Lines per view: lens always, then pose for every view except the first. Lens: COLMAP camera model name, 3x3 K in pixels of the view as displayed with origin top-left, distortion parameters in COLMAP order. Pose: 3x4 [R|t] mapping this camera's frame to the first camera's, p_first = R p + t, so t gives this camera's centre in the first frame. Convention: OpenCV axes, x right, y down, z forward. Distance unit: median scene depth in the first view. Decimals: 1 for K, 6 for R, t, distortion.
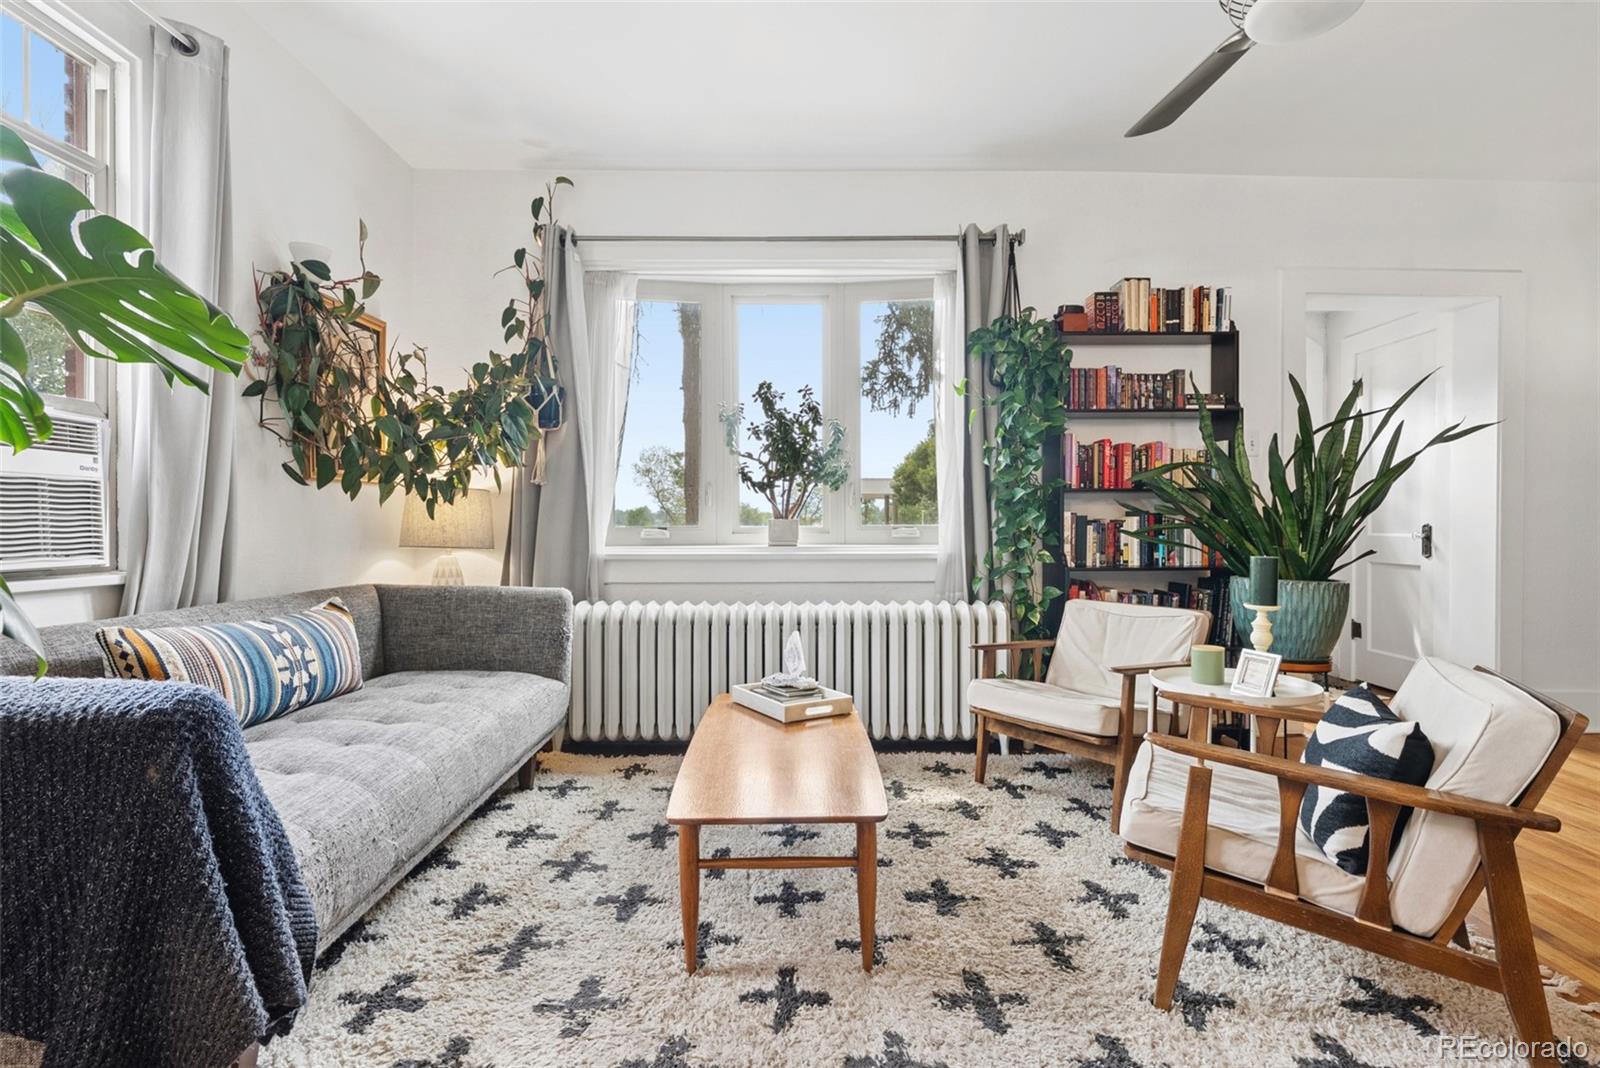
lens RADIAL K [[760.9, 0, 801.0], [0, 760.9, 527.4], [0, 0, 1]] dist [-0.000485, -0.000479]
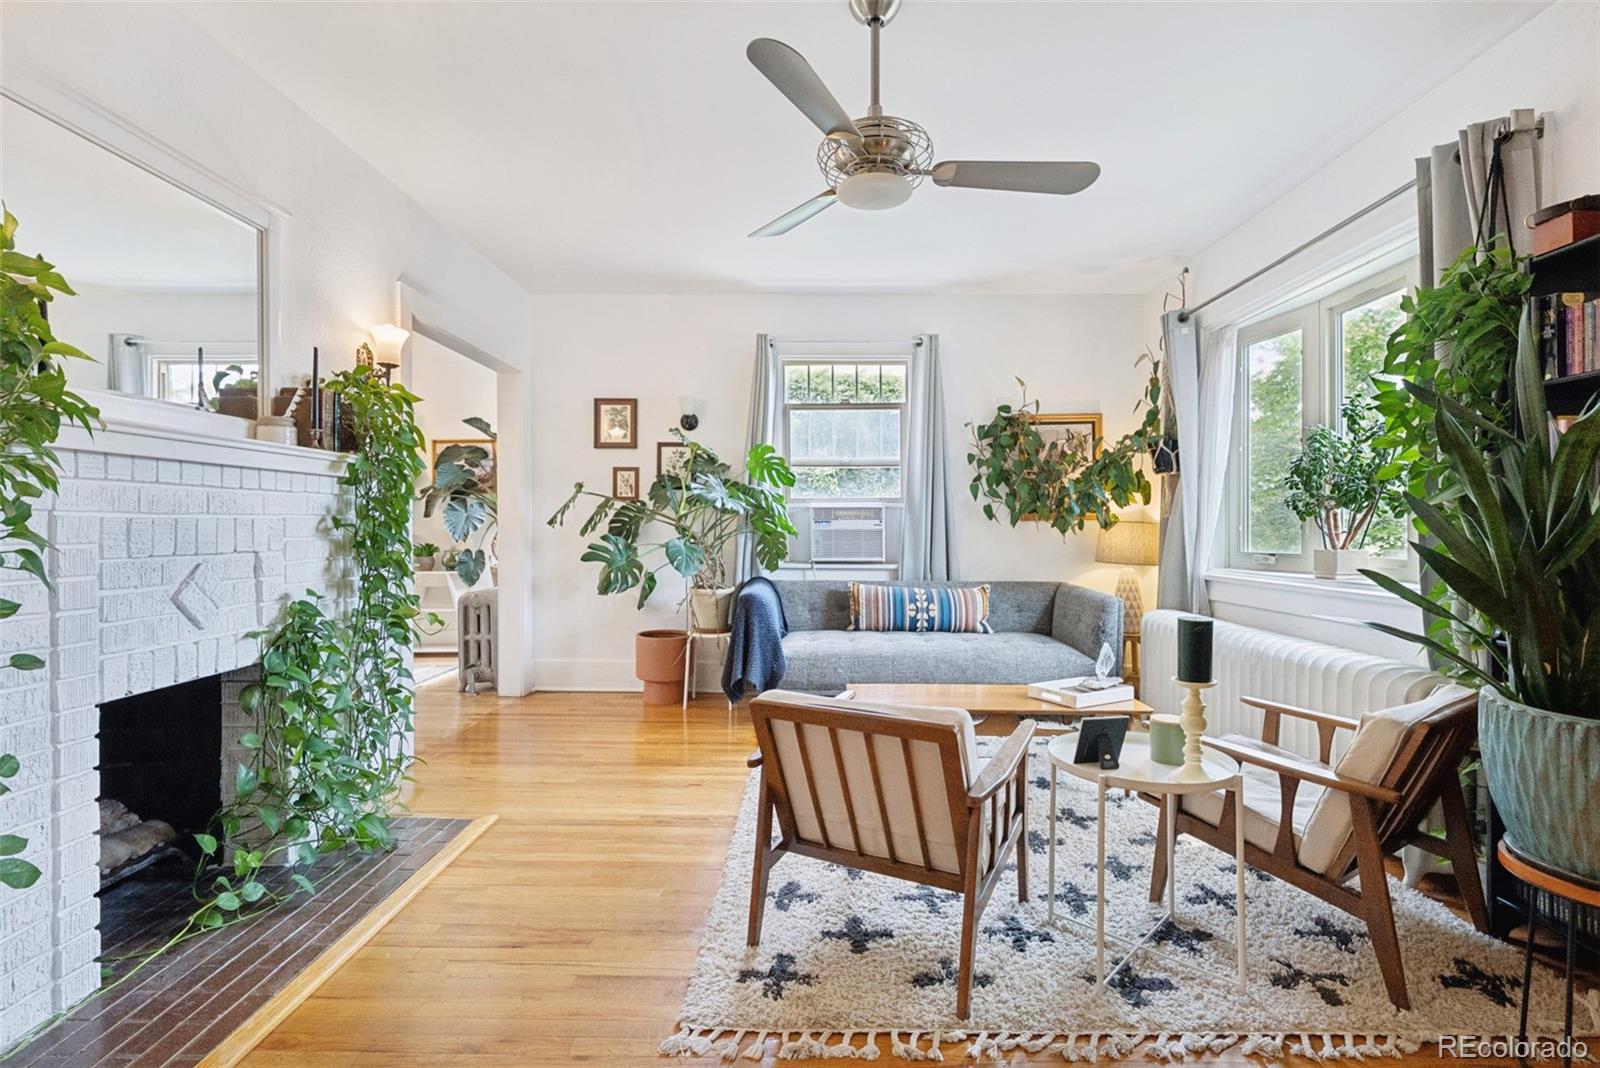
lens RADIAL K [[760.9, 0, 800.4], [0, 760.9, 528.2], [0, 0, 1]] dist [-0.000485, -0.000479]
pose [[-0.027346, -0.001309, -0.999625, 1.600105], [-0.009305, 0.999956, -0.001055, -0.053638], [0.999583, 0.009273, -0.027357, 0.714148]]
